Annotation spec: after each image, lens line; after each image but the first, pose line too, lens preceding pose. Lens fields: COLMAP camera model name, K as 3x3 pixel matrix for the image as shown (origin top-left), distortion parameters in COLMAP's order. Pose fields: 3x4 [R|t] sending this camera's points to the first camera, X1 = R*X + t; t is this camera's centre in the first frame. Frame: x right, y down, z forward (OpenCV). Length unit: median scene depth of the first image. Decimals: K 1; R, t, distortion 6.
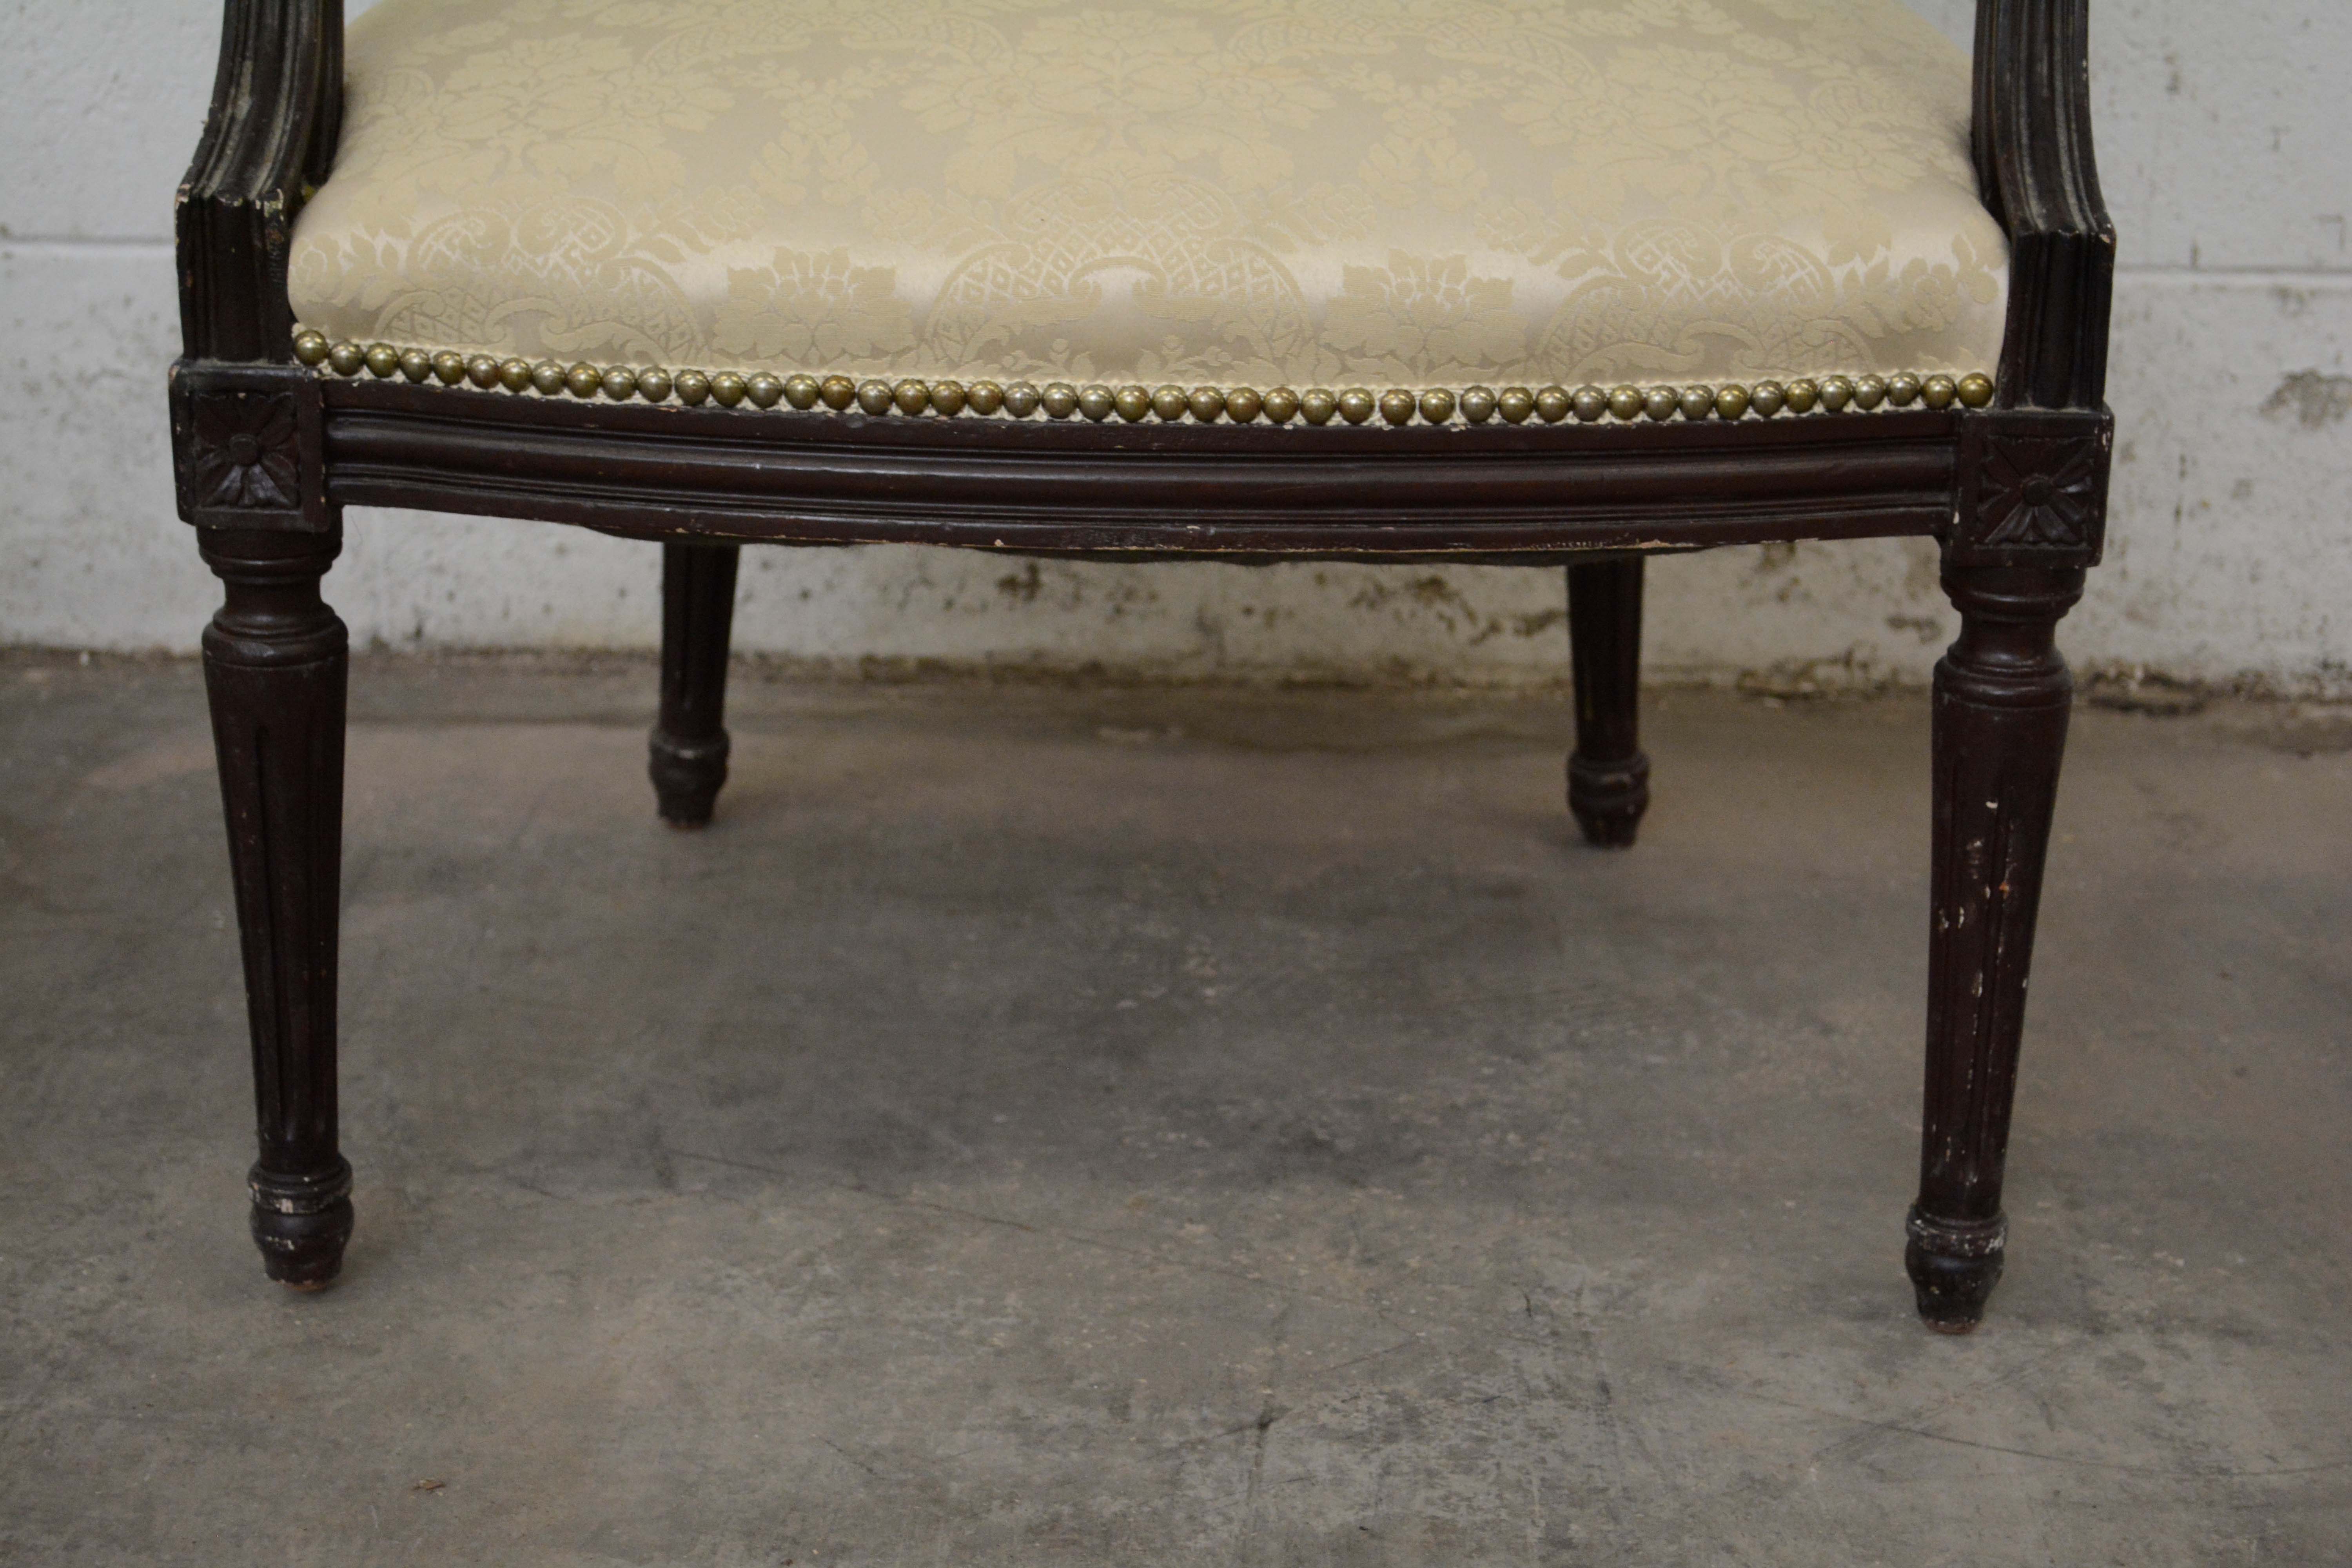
lens RADIAL K [[4287.5, 0, 1165.3], [0, 4287.5, 755.4], [0, 0, 1]] dist [0.023978, 0.000000]
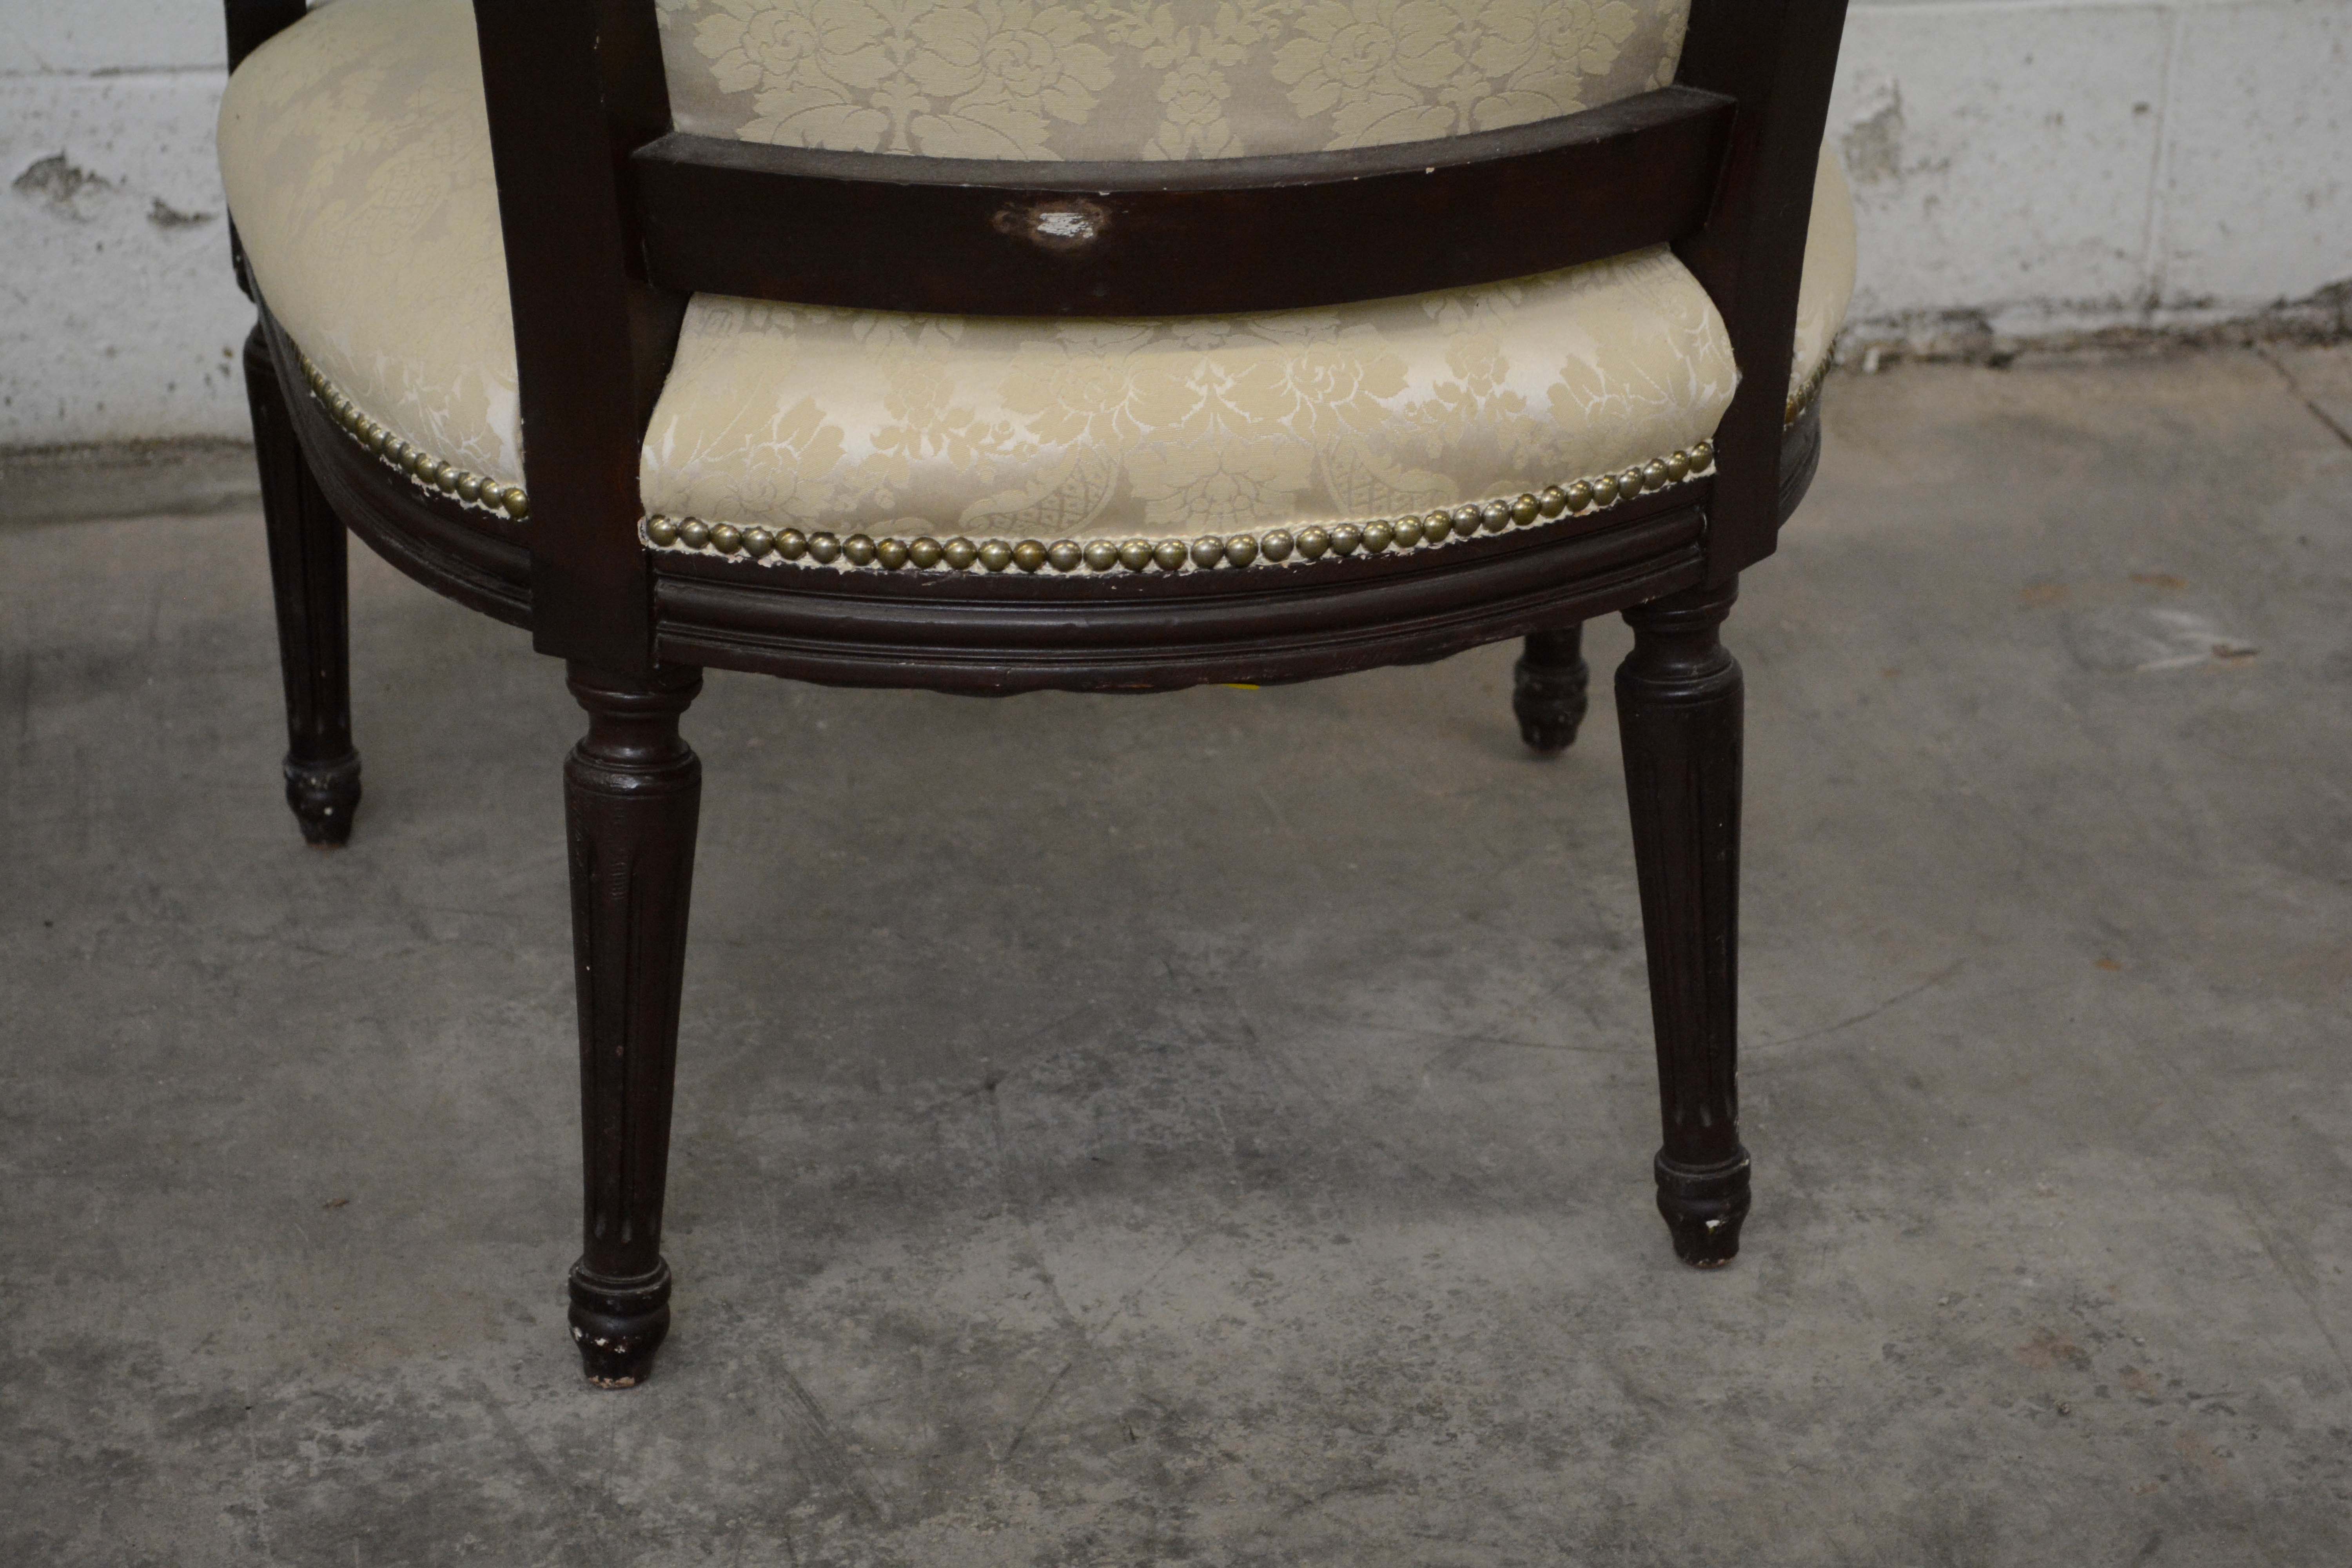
lens RADIAL K [[4786.0, 0, 1170.9], [0, 4786.0, 783.9], [0, 0, 1]] dist [0.051767, 0.000000]
pose [[0.976889, -0.086510, 0.195457, -0.179608], [0.067072, 0.992315, 0.103977, -0.067769], [-0.202950, -0.088465, 0.975185, -0.336103]]
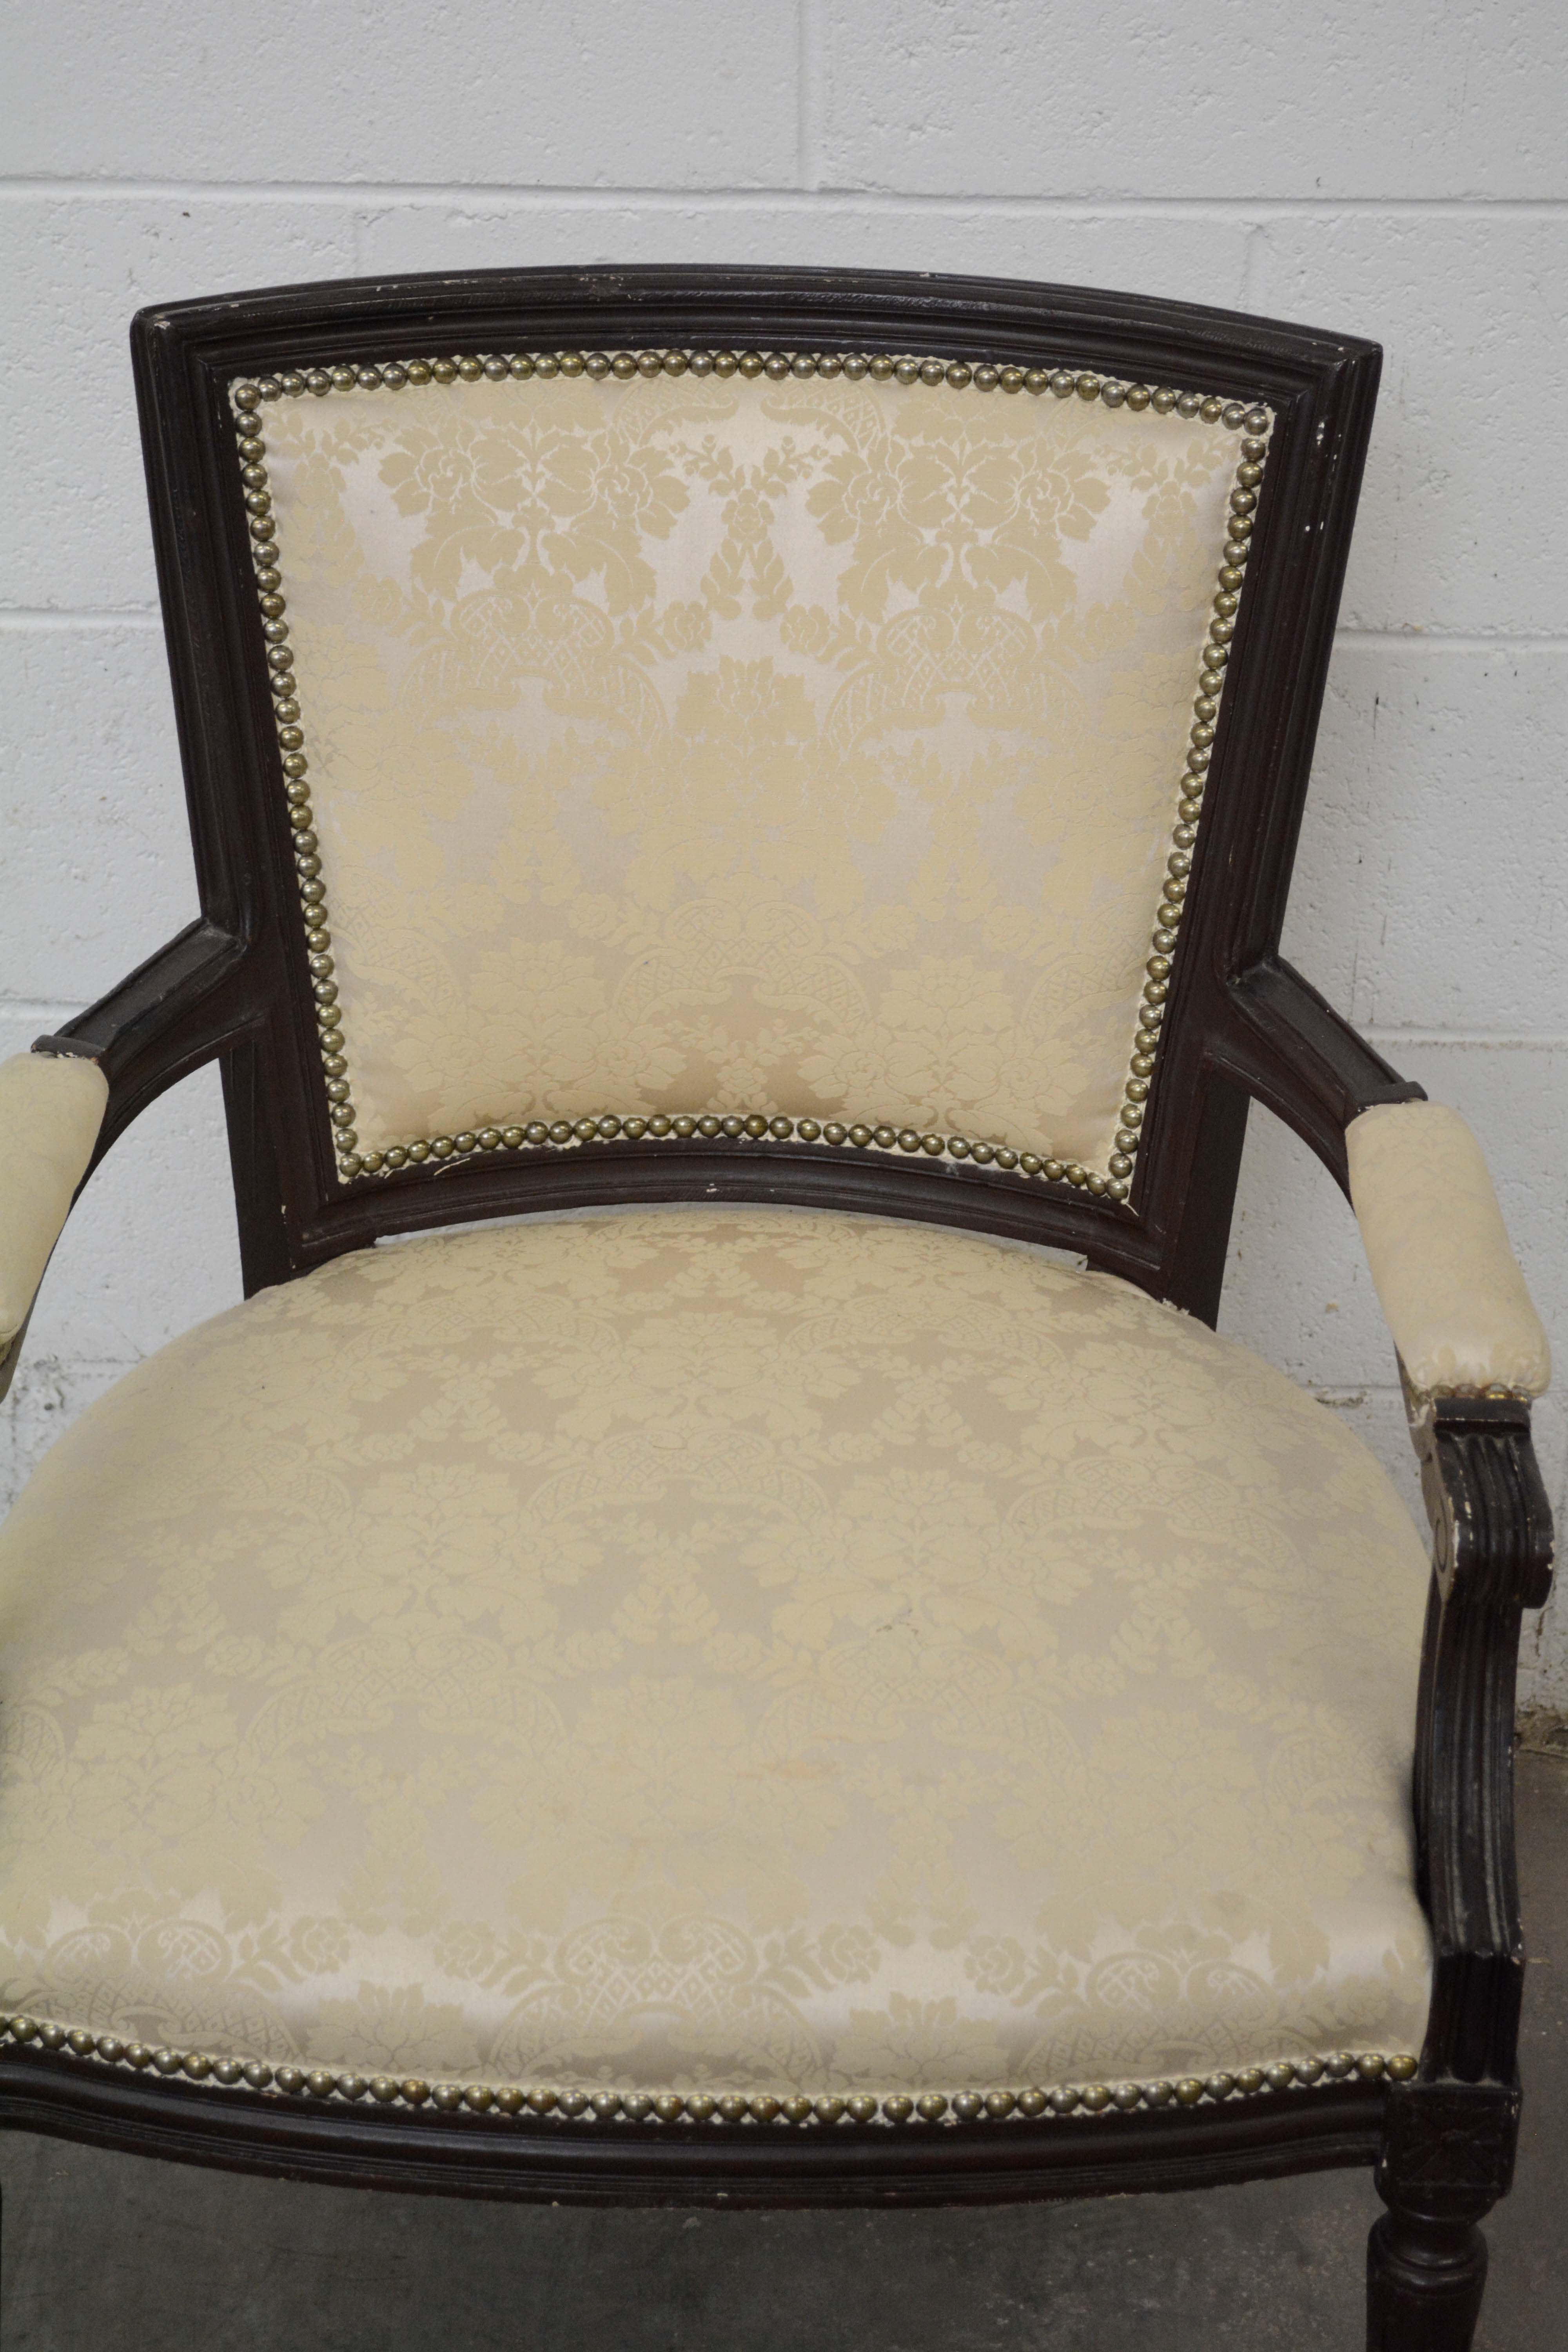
lens RADIAL K [[4126.2, 0, 751.2], [0, 4126.2, 1205.9], [0, 0, 1]] dist [0.013673, 0.000000]
pose [[0.999834, 0.003624, -0.017833, 0.030001], [-0.001084, 0.990091, 0.140424, -0.428535], [0.018165, -0.140382, 0.989931, -0.062580]]
